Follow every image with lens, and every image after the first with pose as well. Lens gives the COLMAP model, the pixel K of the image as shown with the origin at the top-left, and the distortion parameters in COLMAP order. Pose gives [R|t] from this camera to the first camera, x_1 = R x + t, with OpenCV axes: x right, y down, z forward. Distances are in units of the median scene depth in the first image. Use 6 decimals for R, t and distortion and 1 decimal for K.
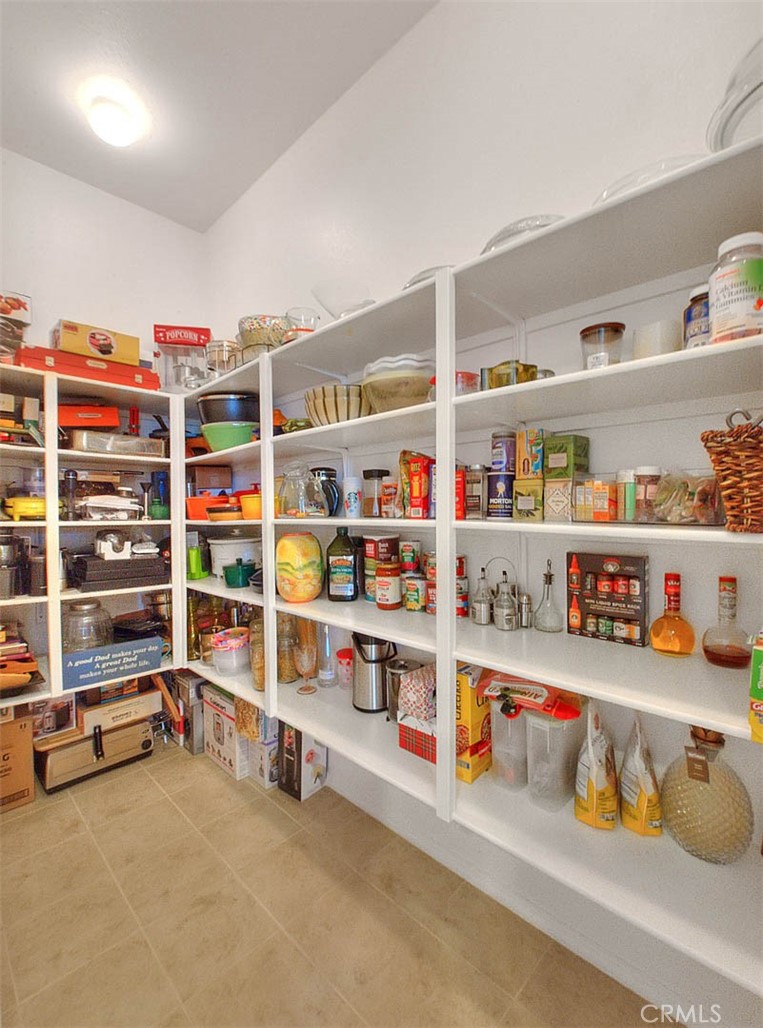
lens RADIAL K [[442.3, 0, 385.9], [0, 442.3, 515.4], [0, 0, 1]] dist [-0.013431, -0.000048]
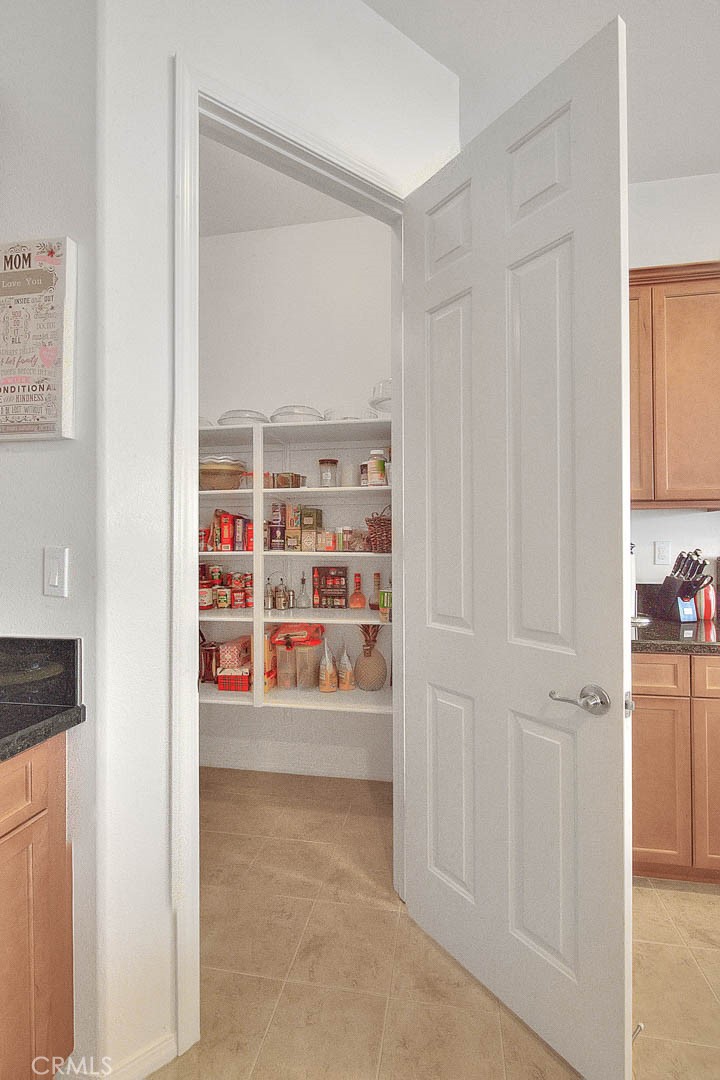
lens RADIAL K [[437.1, 0, 362.4], [0, 437.1, 539.6], [0, 0, 1]] dist [-0.003330, -0.002100]
pose [[0.833101, 0.003735, 0.553109, -0.519221], [0.011233, 0.999657, -0.023669, 0.010448], [-0.553008, 0.025931, 0.832773, -0.810489]]
